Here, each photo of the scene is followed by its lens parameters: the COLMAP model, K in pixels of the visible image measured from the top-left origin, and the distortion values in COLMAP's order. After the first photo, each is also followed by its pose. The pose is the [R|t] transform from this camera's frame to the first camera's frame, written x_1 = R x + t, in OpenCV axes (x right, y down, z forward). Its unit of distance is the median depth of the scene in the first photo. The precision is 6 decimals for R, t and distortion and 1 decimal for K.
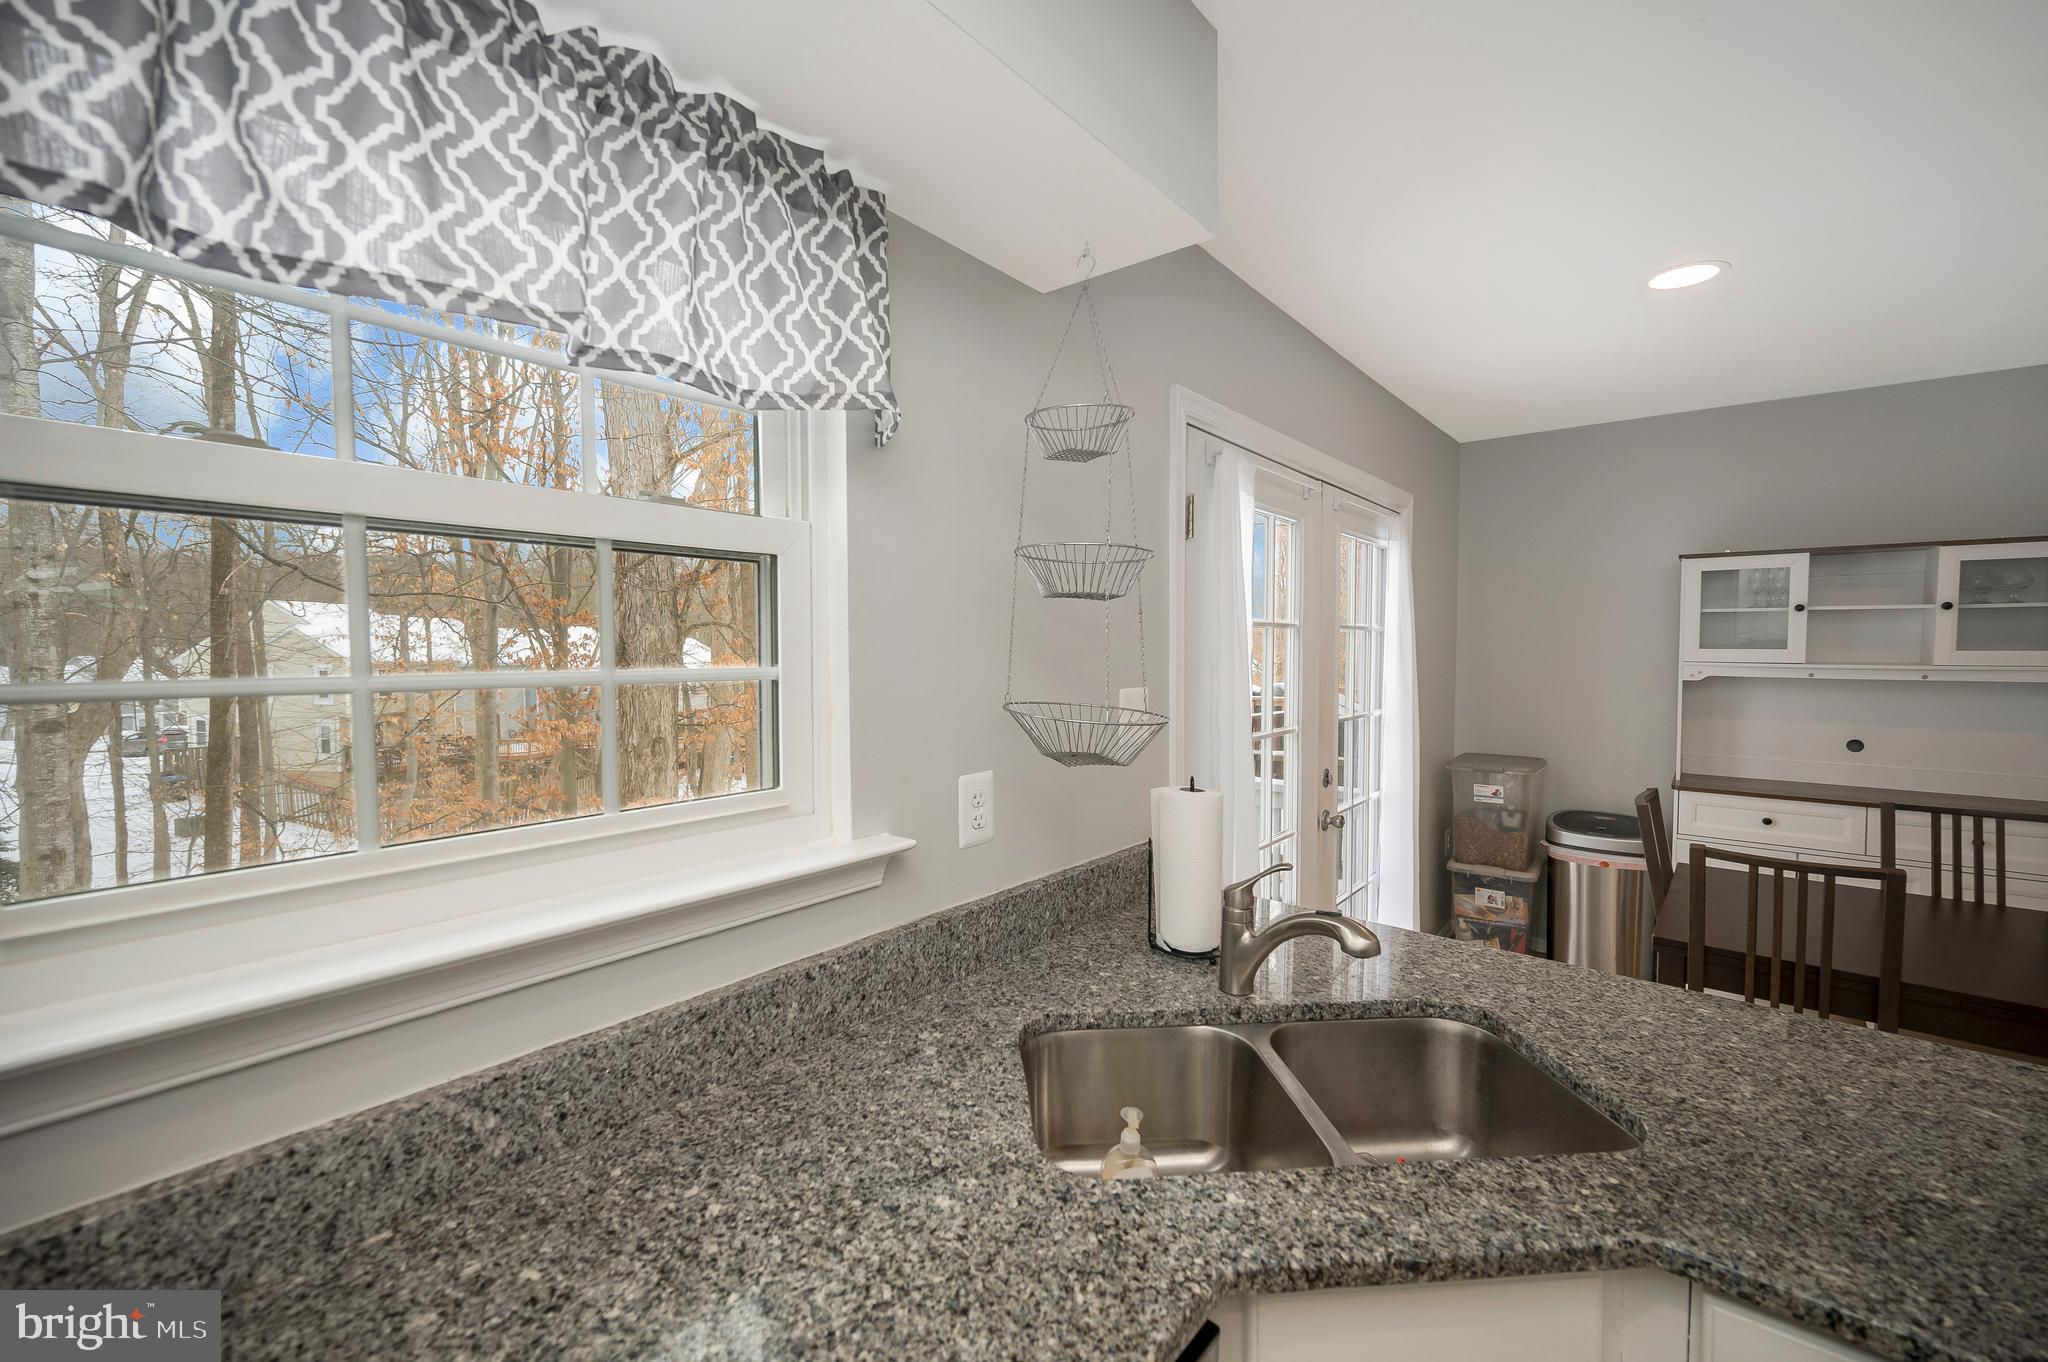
lens RADIAL K [[839.1, 0, 1034.2], [0, 839.1, 682.1], [0, 0, 1]] dist [-0.000311, 0.000072]
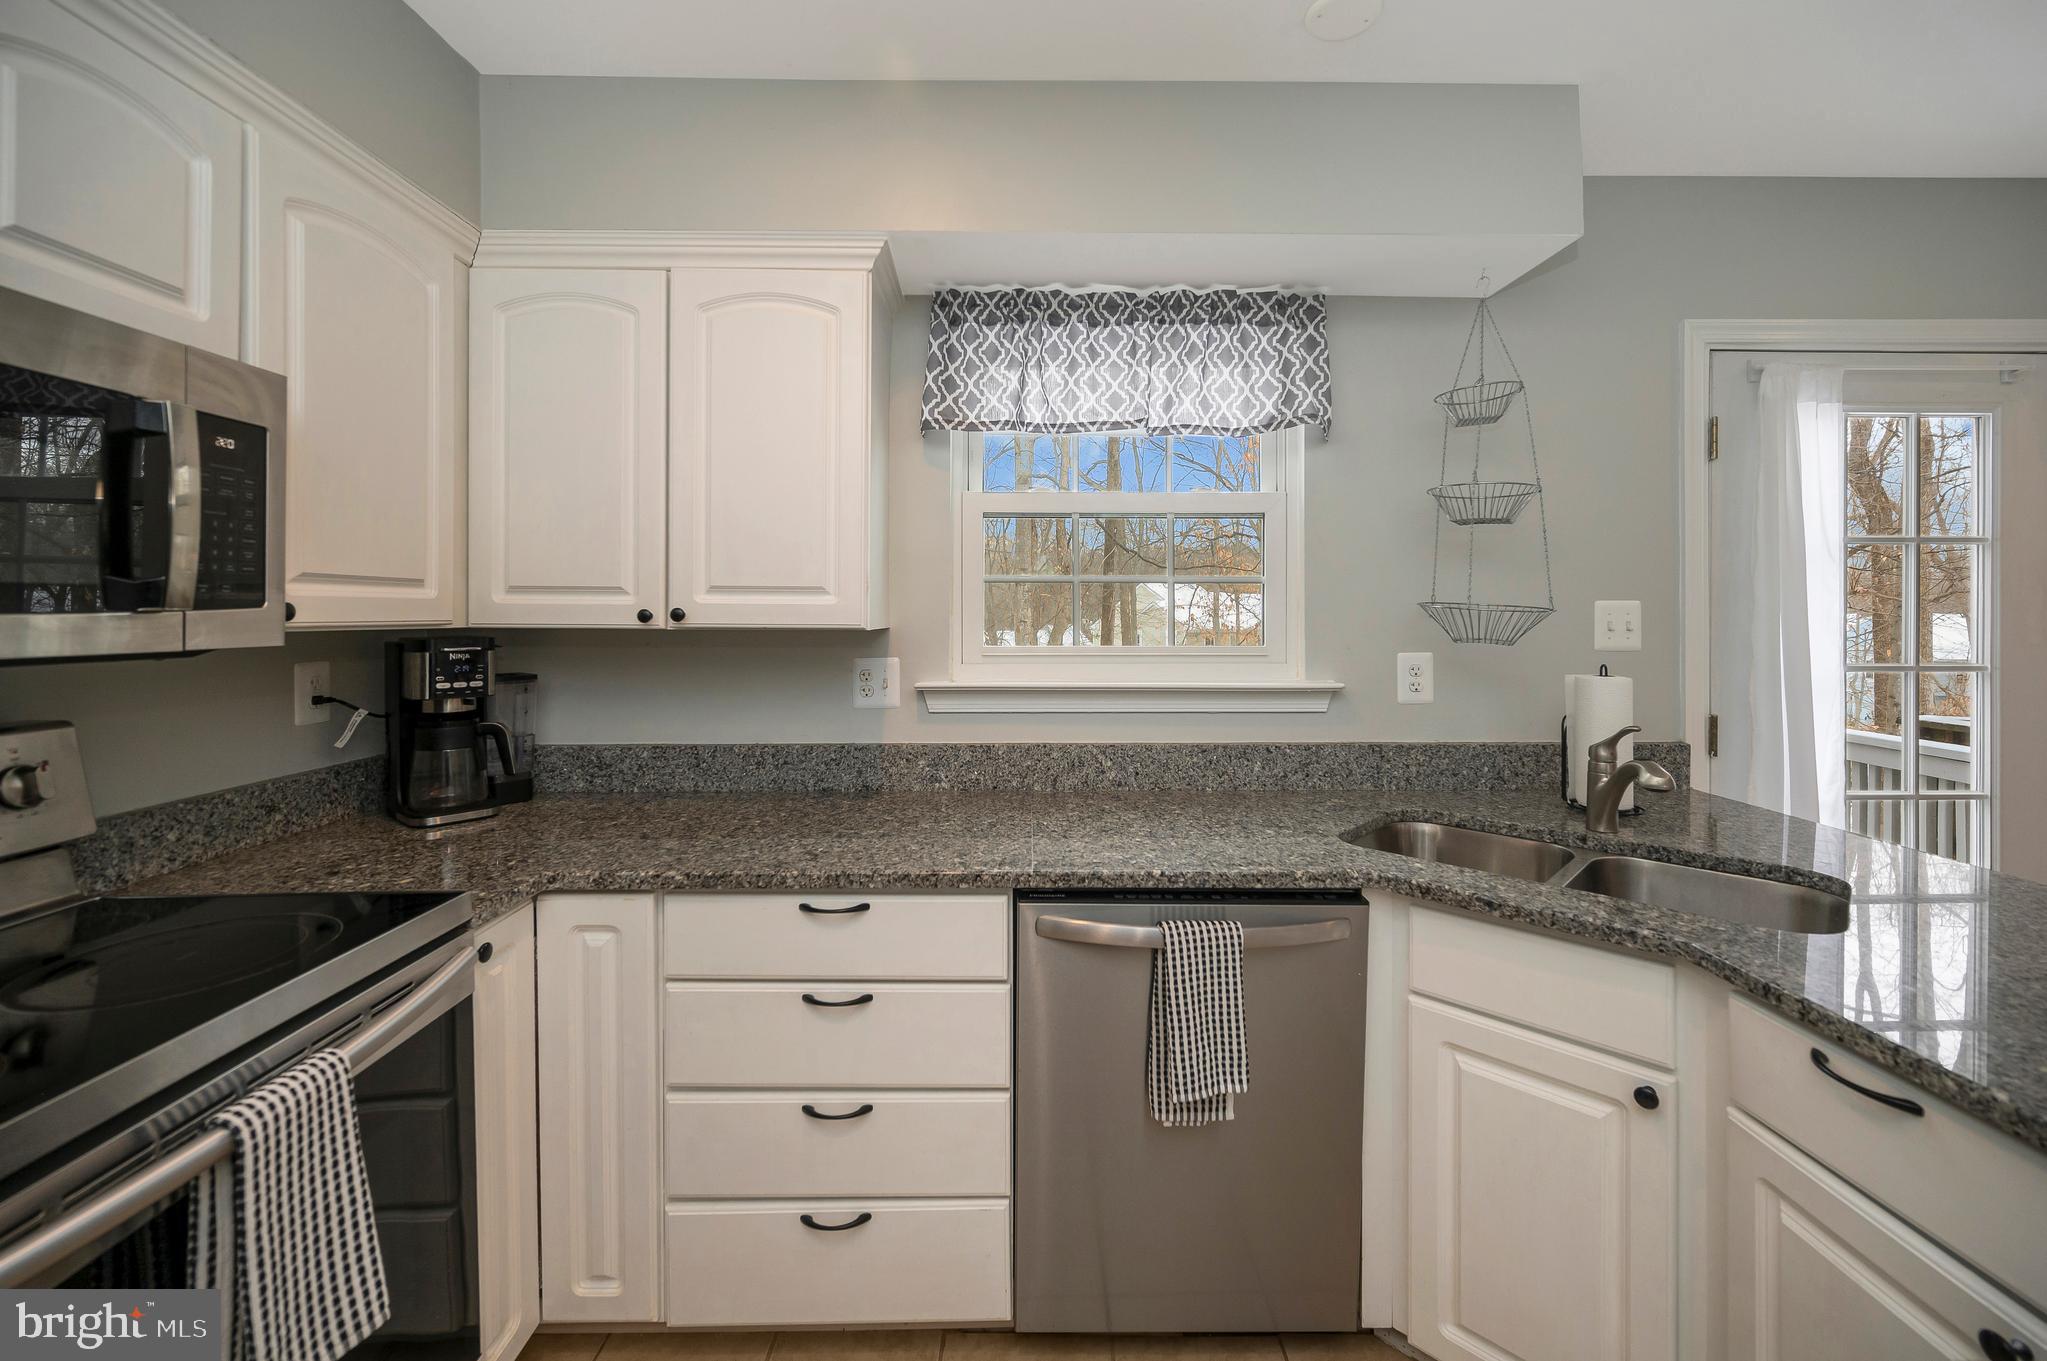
lens RADIAL K [[847.0, 0, 1028.8], [0, 847.0, 616.0], [0, 0, 1]] dist [0.002536, 0.000055]
pose [[0.640466, -0.000461, -0.767986, 0.823677], [-0.033286, 0.999043, -0.028358, 0.146114], [0.767265, 0.043726, 0.639838, -0.567733]]
